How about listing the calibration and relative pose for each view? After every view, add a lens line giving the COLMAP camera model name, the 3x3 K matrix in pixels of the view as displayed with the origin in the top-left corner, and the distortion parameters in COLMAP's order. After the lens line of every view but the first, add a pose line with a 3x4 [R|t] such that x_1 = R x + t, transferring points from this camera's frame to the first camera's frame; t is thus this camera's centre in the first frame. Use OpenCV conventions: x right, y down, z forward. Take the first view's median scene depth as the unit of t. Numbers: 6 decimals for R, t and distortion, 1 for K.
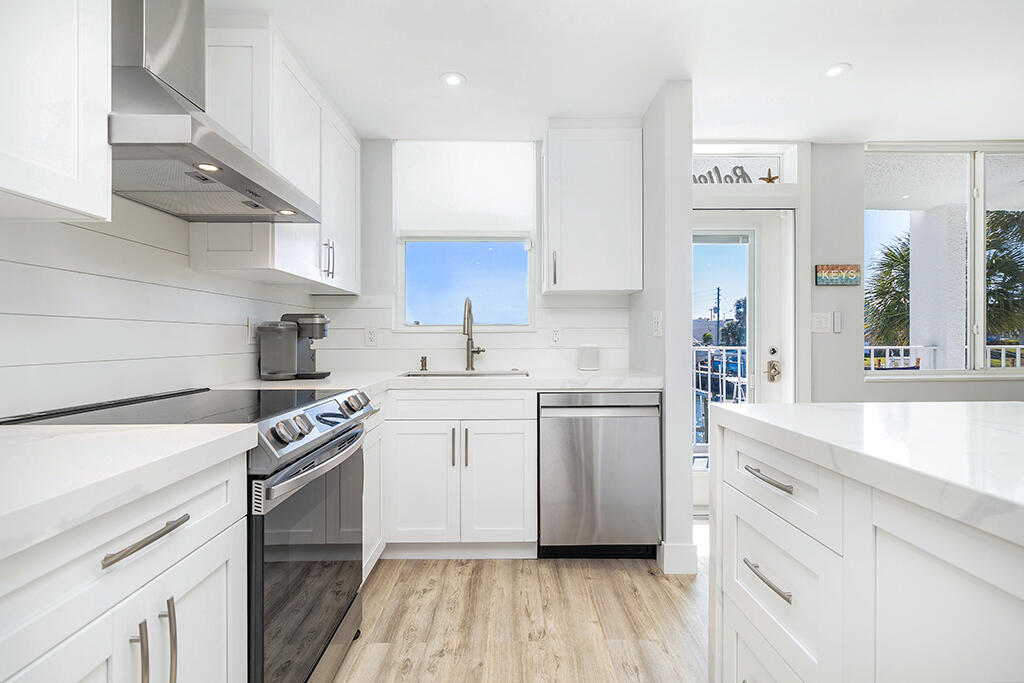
lens RADIAL K [[469.6, 0, 511.5], [0, 469.6, 337.2], [0, 0, 1]] dist [-0.000040, 0.000207]
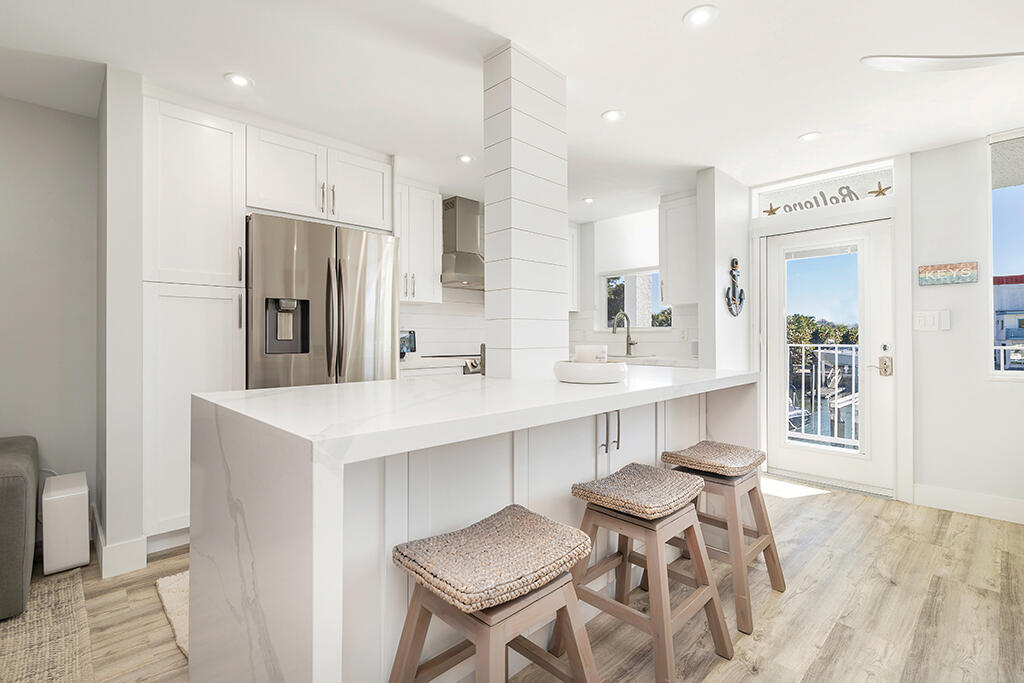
lens RADIAL K [[466.9, 0, 513.5], [0, 466.9, 335.4], [0, 0, 1]] dist [0.000214, -0.000446]
pose [[0.682765, -0.000403, -0.730638, 1.018702], [0.000619, 1.000000, 0.000028, 0.001766], [0.730638, -0.000472, 0.682765, -0.503942]]
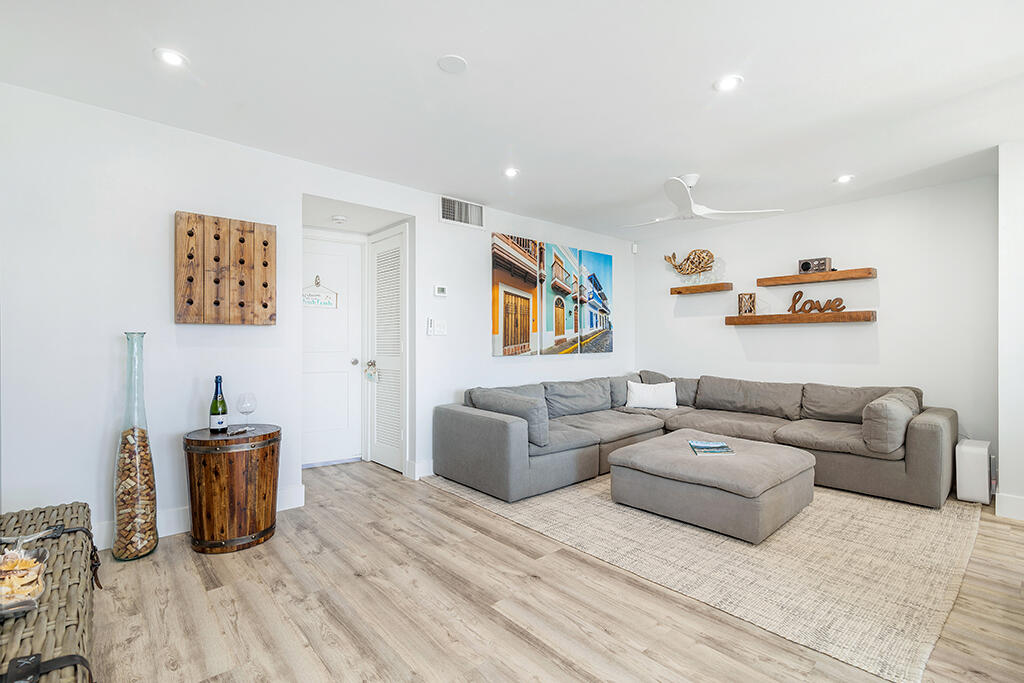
lens RADIAL K [[467.3, 0, 512.0], [0, 467.3, 341.5], [0, 0, 1]] dist [0.001385, 0.000307]
pose [[-0.751081, 0.003592, -0.660200, 1.645269], [0.003970, 0.999992, 0.000925, -0.005734], [0.660198, -0.001926, -0.751089, -0.378062]]
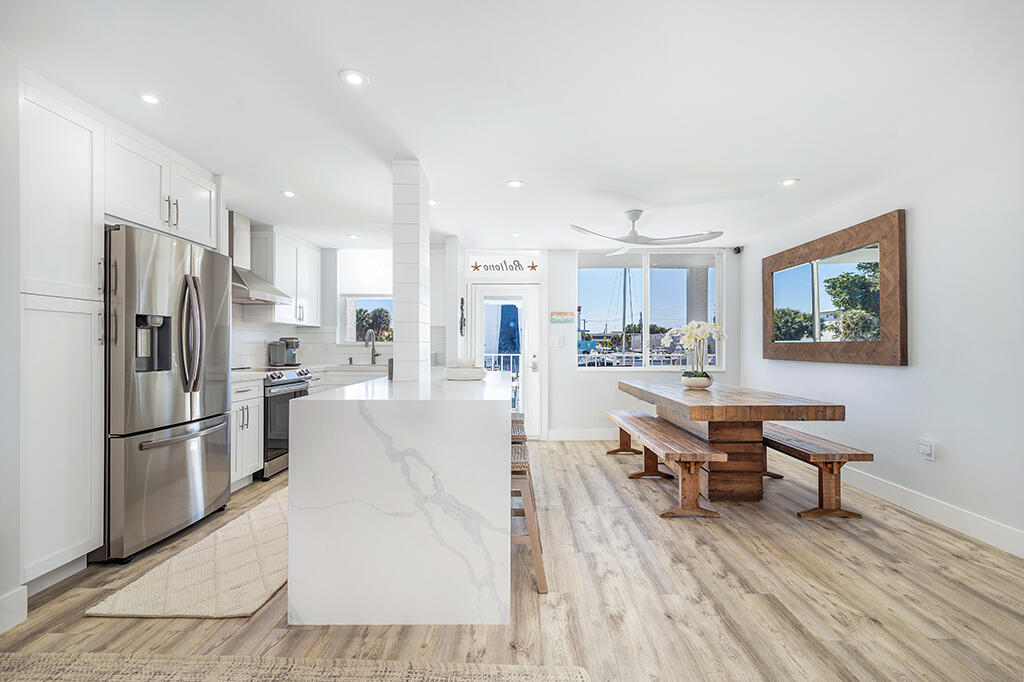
lens RADIAL K [[466.5, 0, 516.2], [0, 466.5, 345.4], [0, 0, 1]] dist [0.000869, -0.000604]
pose [[0.999776, 0.005569, -0.020402, 0.696663], [-0.005536, 0.999983, 0.001694, -0.022389], [0.020411, -0.001580, 0.999790, -1.225879]]
